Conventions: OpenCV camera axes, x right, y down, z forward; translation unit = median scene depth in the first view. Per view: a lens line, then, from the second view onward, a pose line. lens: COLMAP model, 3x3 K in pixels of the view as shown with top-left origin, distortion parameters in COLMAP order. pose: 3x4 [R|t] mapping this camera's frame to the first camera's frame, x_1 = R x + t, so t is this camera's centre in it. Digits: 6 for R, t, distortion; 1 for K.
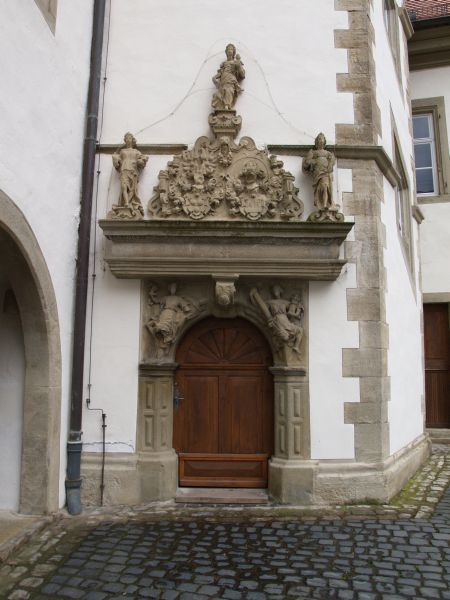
lens RADIAL K [[497.4, 0, 225.0], [0, 497.4, 300.0], [0, 0, 1]] dist [-0.128741, 0.084168]
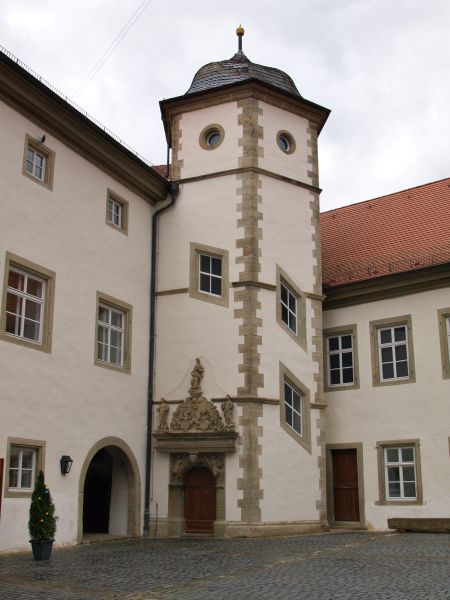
lens RADIAL K [[708.3, 0, 225.0], [0, 708.3, 300.0], [0, 0, 1]] dist [-0.099134, -0.011416]
pose [[0.922638, -0.106768, -0.370594, 1.656054], [0.058627, 0.988576, -0.138851, -0.323202], [0.381185, 0.106382, 0.918357, -2.550465]]
